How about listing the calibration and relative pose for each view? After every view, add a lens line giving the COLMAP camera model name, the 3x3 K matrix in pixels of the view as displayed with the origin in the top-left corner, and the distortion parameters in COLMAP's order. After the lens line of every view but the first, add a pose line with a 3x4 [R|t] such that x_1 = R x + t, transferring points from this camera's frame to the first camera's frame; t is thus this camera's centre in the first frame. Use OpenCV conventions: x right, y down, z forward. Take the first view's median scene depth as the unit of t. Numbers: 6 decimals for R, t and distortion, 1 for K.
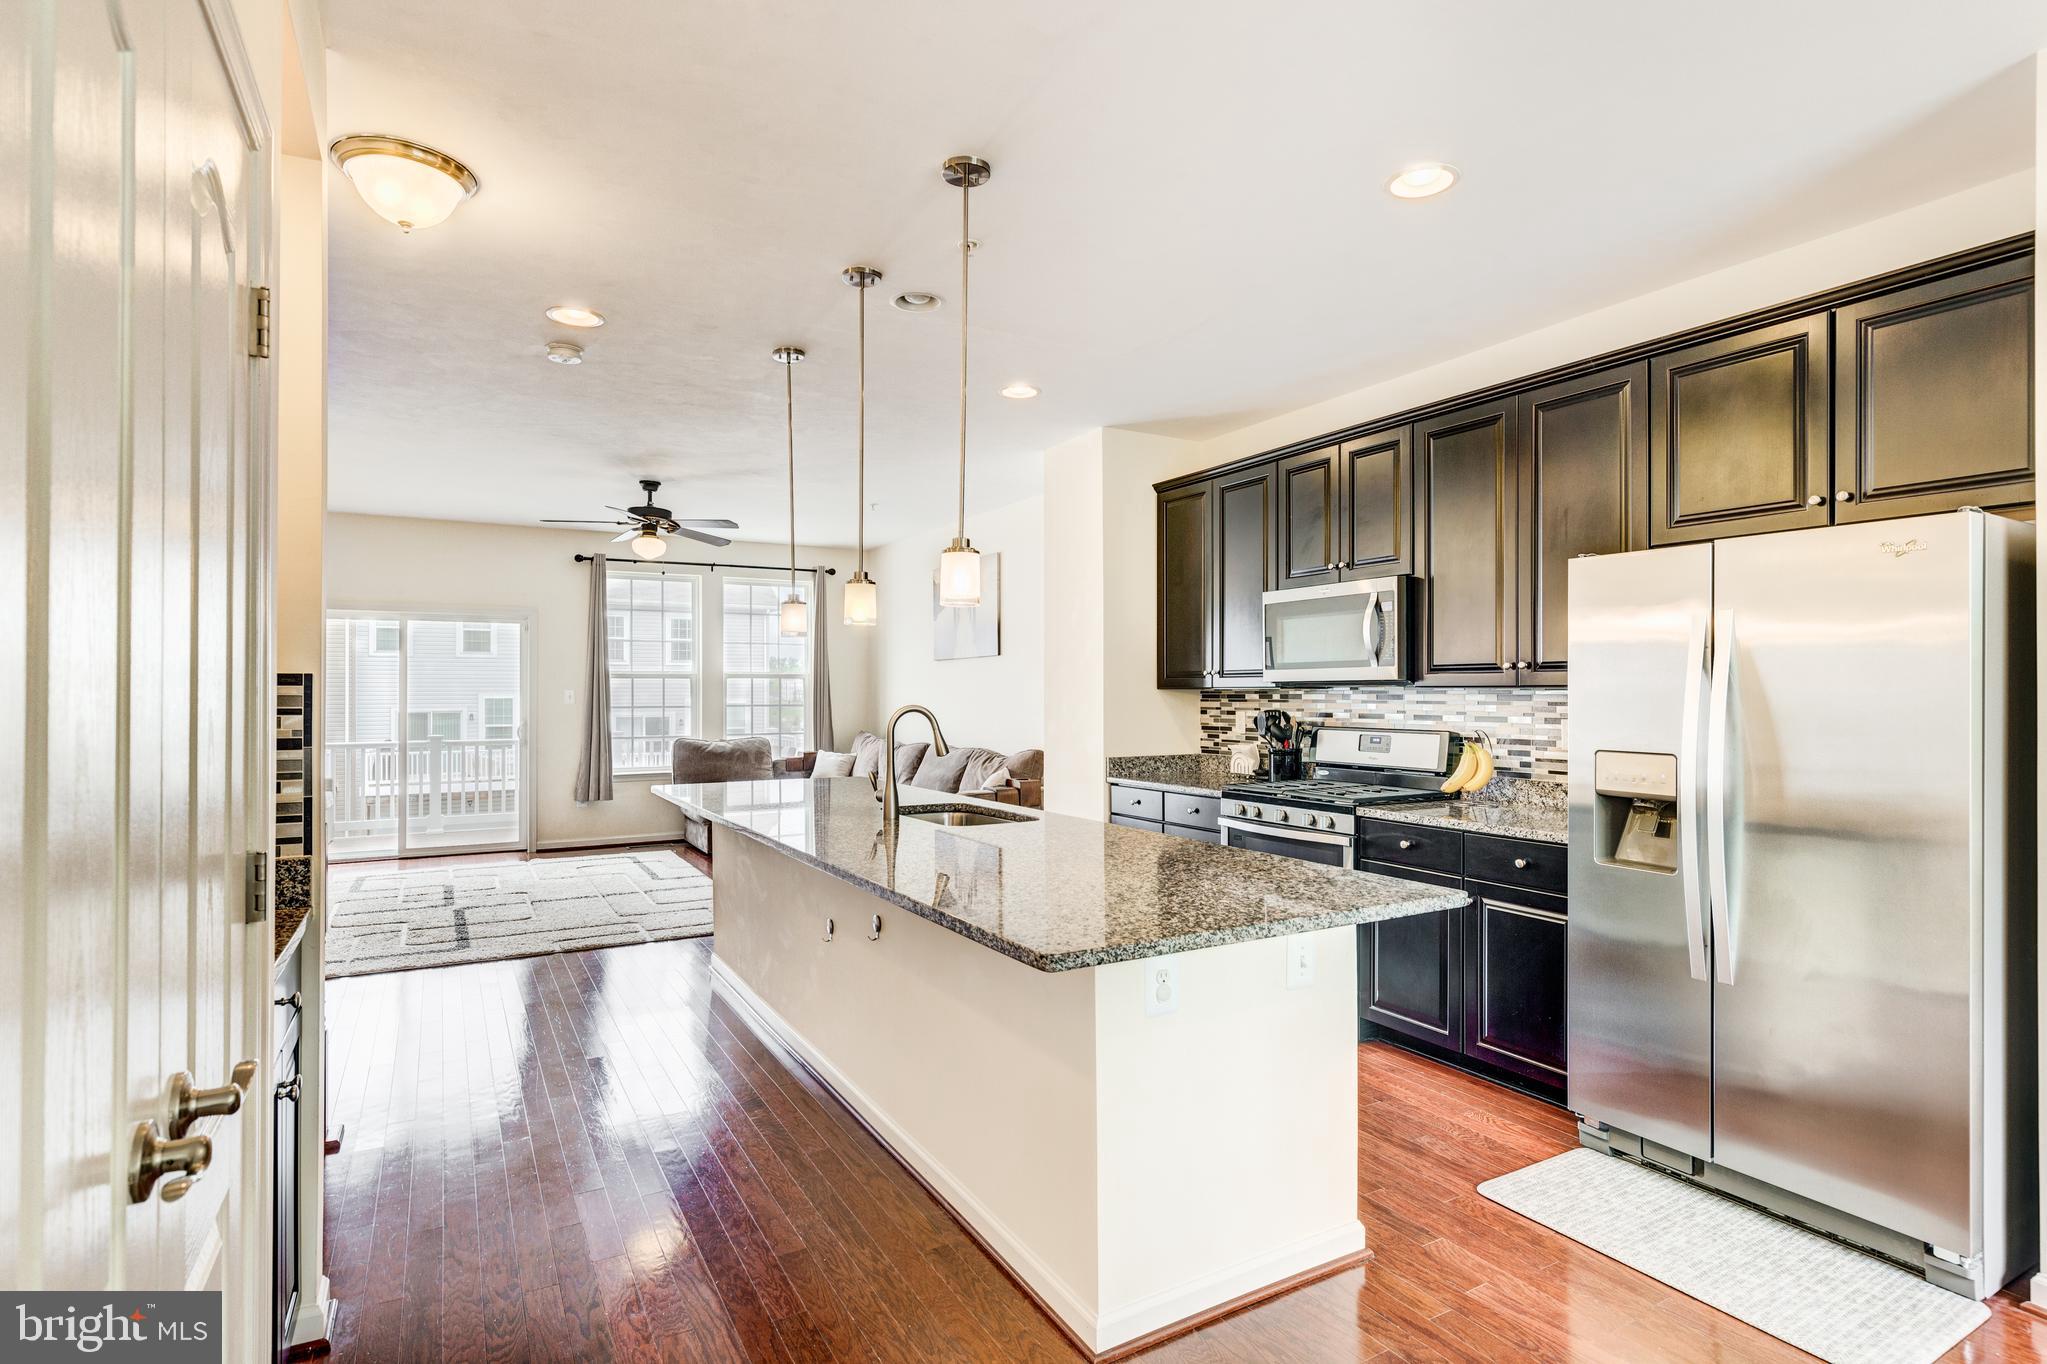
lens RADIAL K [[992.8, 0, 1036.1], [0, 992.8, 690.5], [0, 0, 1]] dist [-0.015019, -0.000973]
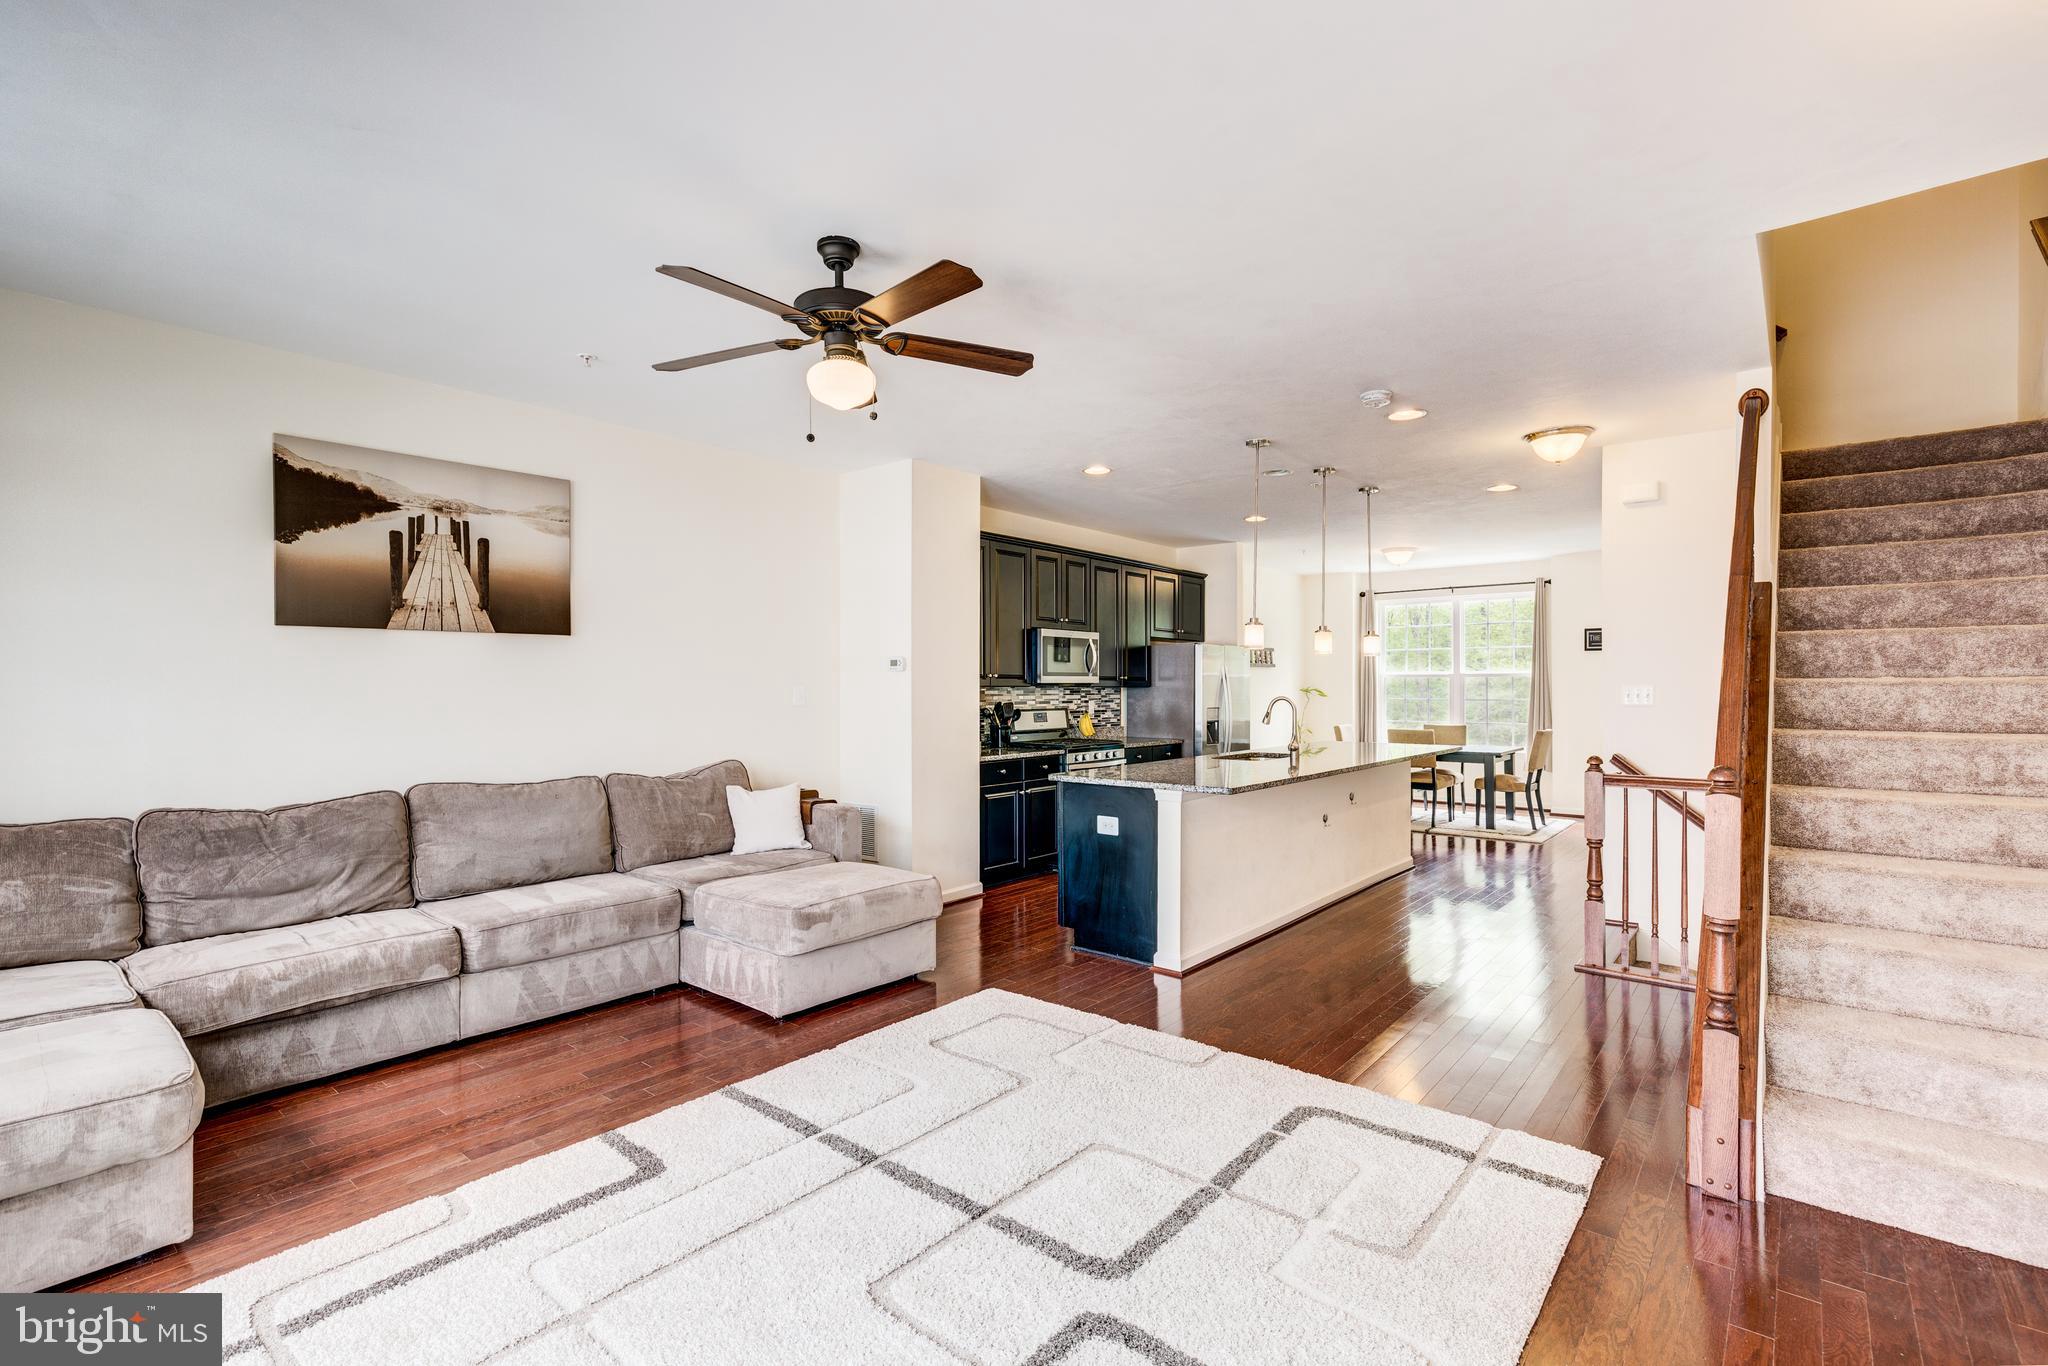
lens RADIAL K [[930.5, 0, 1015.8], [0, 930.5, 695.9], [0, 0, 1]] dist [0.001929, -0.000002]
pose [[-0.332888, -0.006204, 0.942946, -1.371752], [0.000981, 0.999976, 0.006926, 0.001825], [-0.942966, 0.003231, -0.332874, 1.765108]]
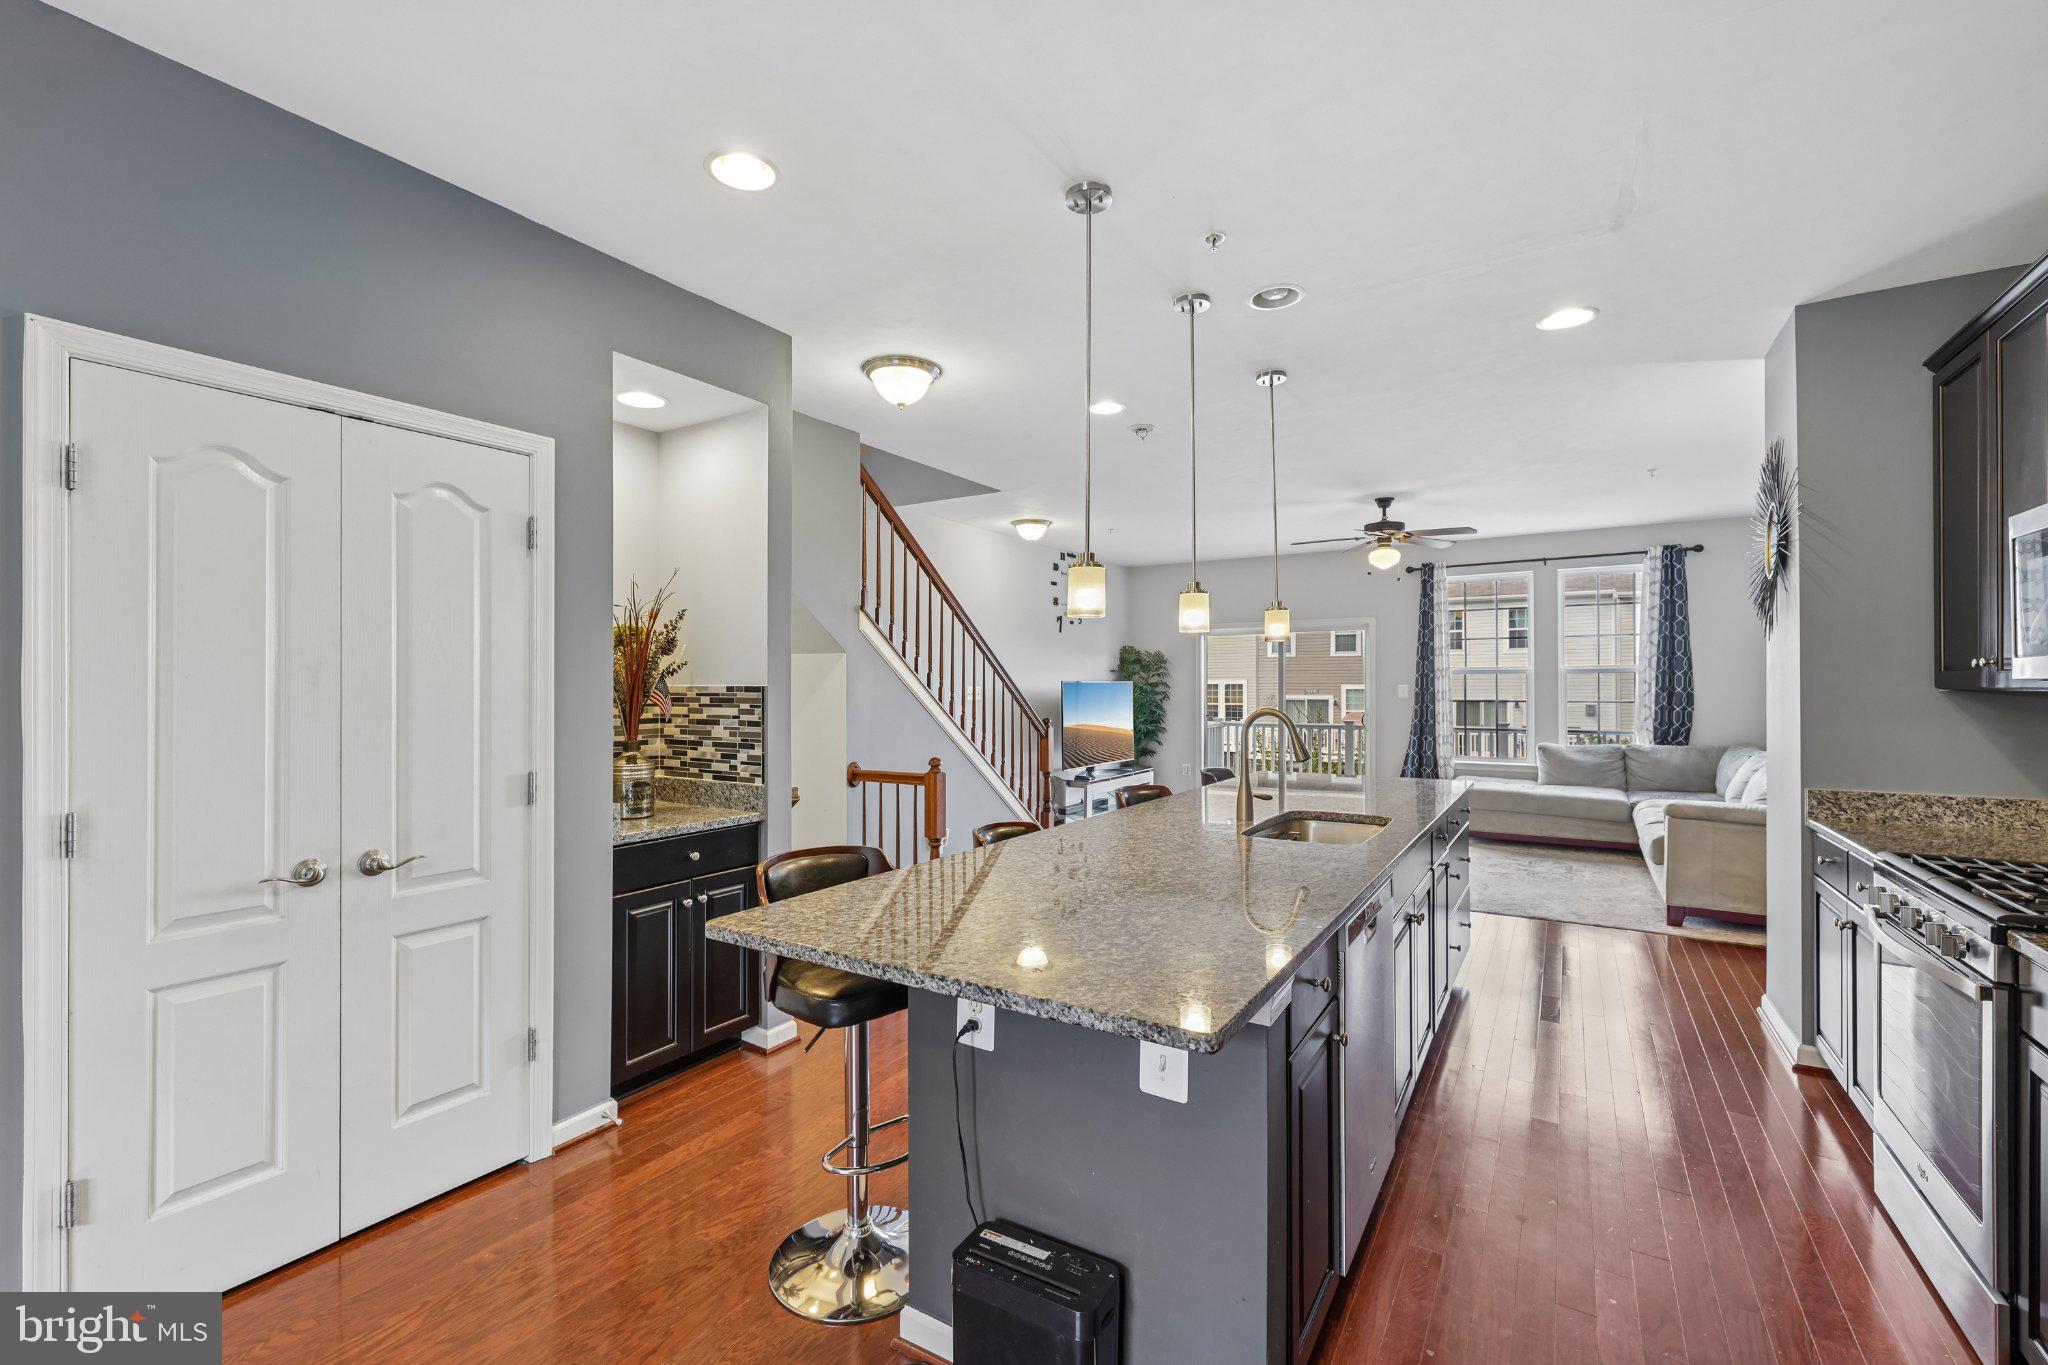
lens RADIAL K [[856.1, 0, 1026.3], [0, 856.1, 694.1], [0, 0, 1]] dist [-0.007793, 0.002111]
pose [[0.462209, 0.008767, -0.886728, 0.448338], [0.004070, 0.999920, 0.012008, -0.009621], [0.886762, -0.009160, 0.462136, 0.335058]]
